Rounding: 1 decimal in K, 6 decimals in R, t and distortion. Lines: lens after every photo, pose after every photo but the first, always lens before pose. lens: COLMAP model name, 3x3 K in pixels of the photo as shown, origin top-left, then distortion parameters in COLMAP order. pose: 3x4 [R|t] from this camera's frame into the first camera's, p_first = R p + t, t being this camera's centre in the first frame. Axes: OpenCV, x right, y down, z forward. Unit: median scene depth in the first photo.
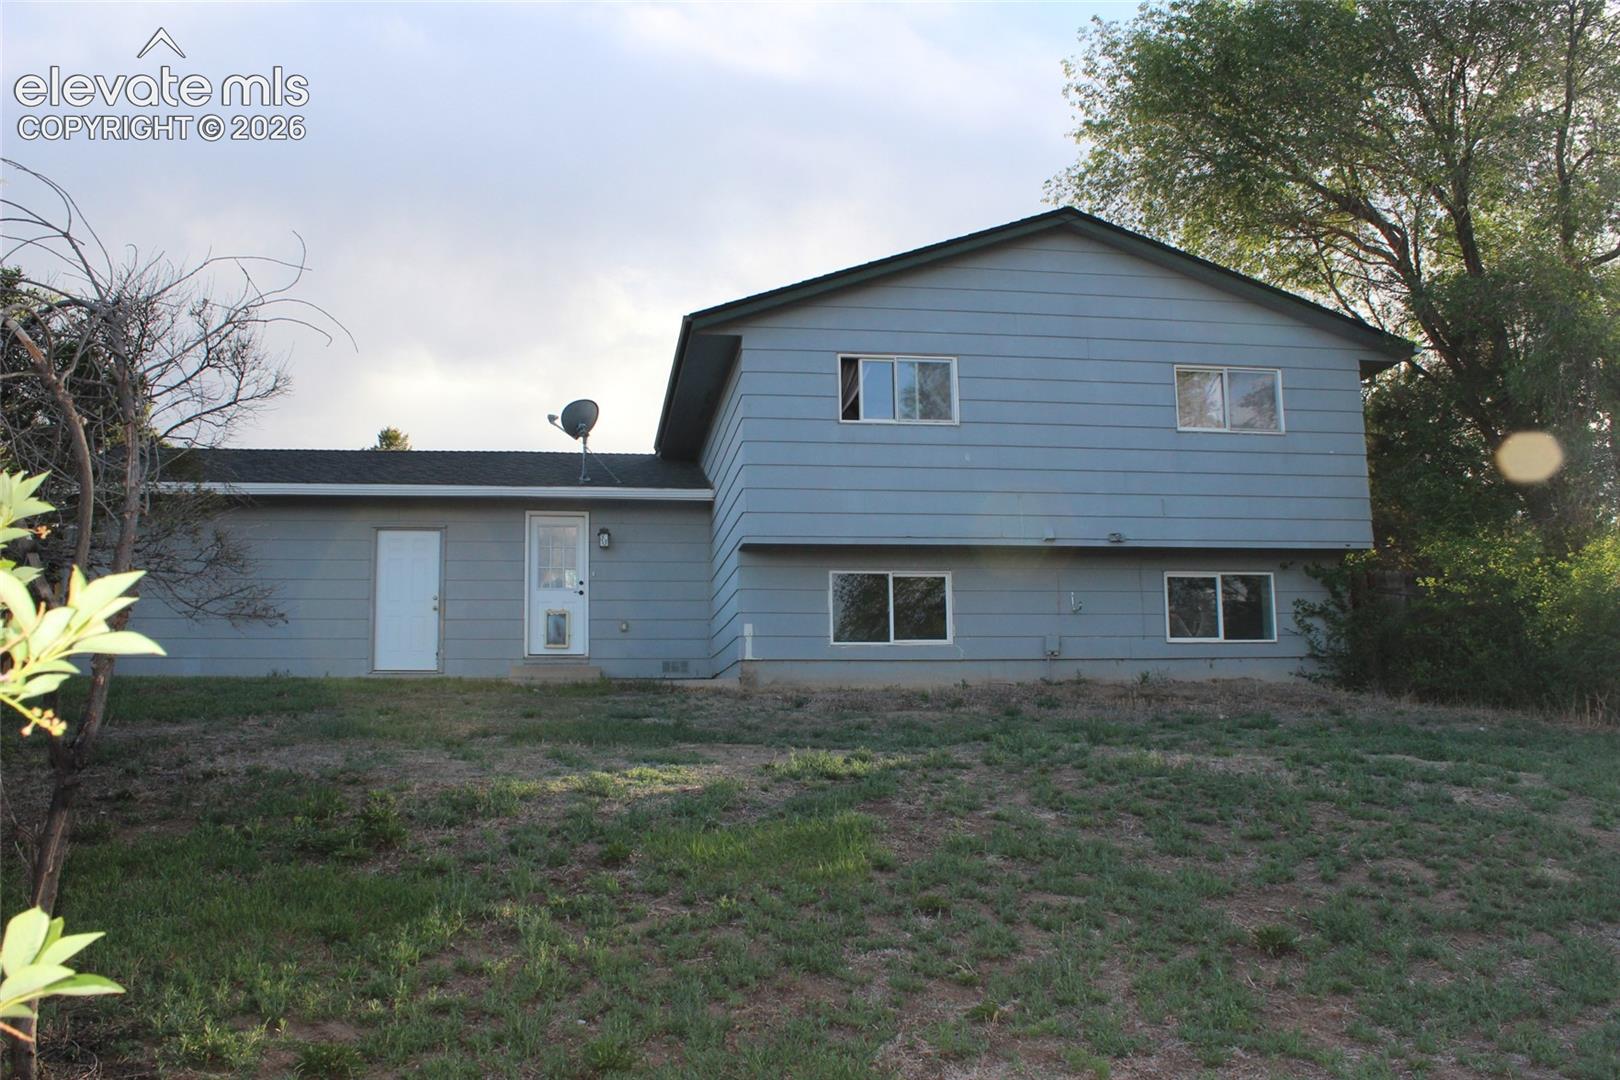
lens RADIAL K [[1441.7, 0, 810.0], [0, 1441.7, 540.0], [0, 0, 1]] dist [-0.115951, 0.002609]
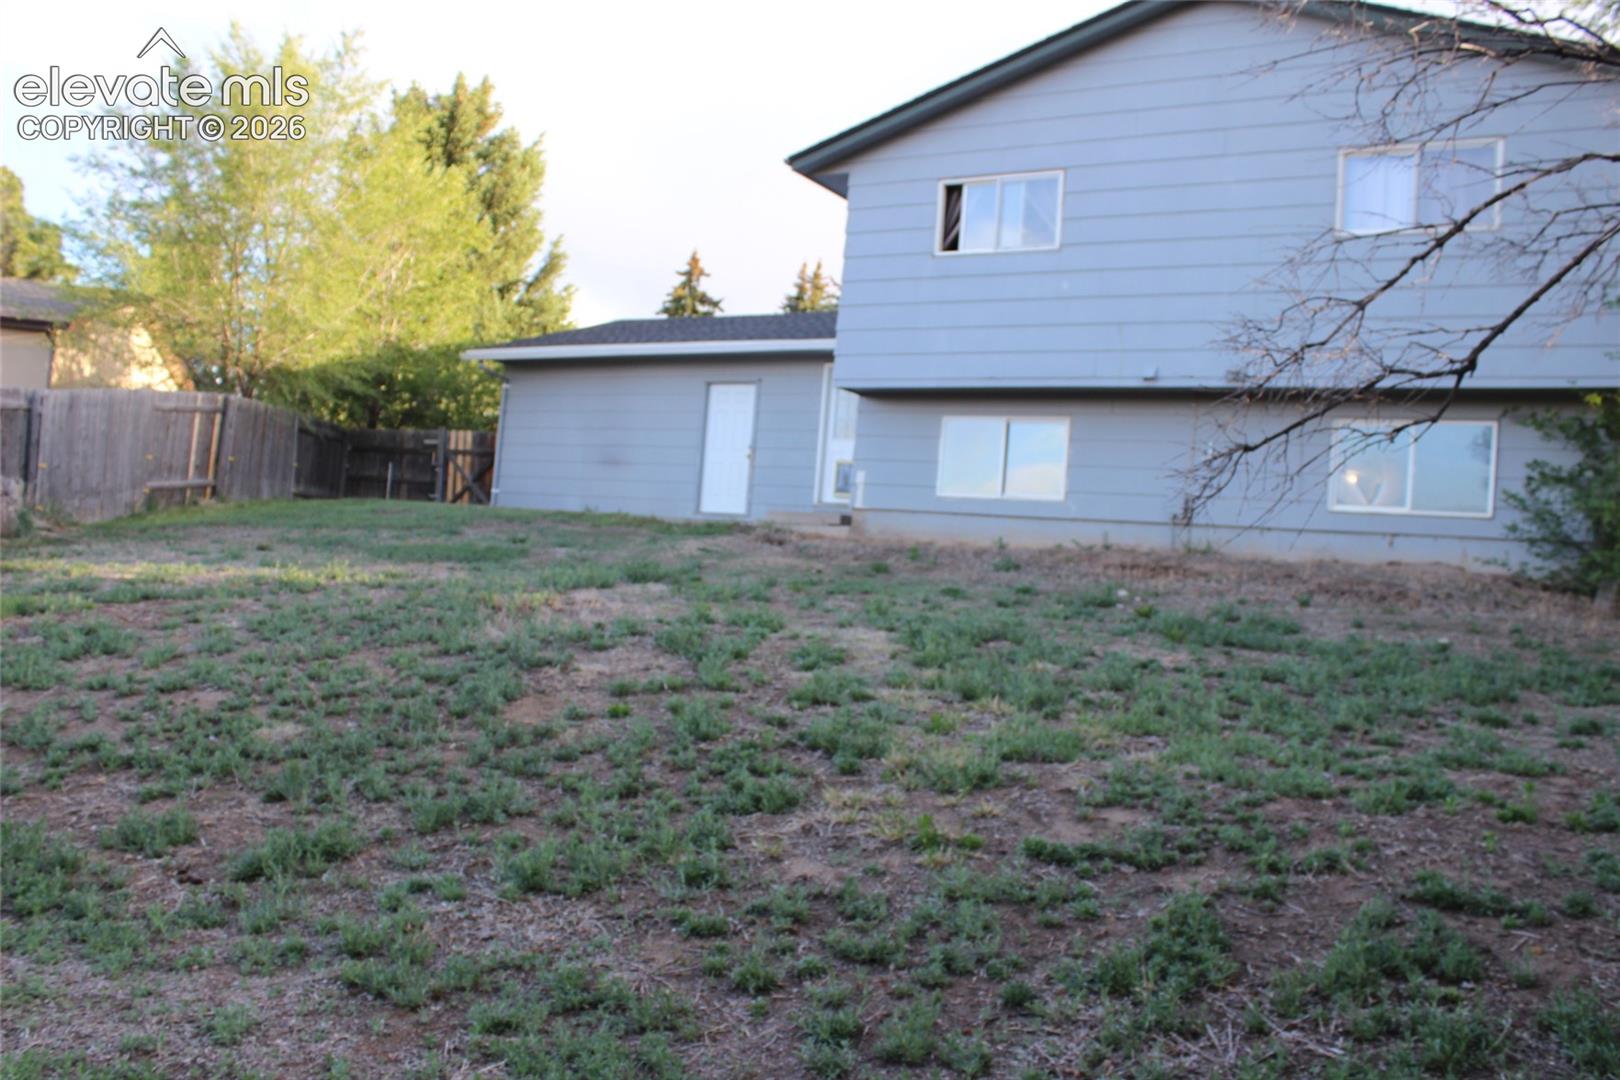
lens RADIAL K [[1441.7, 0, 810.0], [0, 1441.7, 540.0], [0, 0, 1]] dist [-0.115951, 0.002609]
pose [[0.754566, 0.051676, -0.654186, 0.532202], [0.002589, 0.996652, 0.081714, 0.023290], [0.656219, -0.063353, 0.751906, 0.225754]]
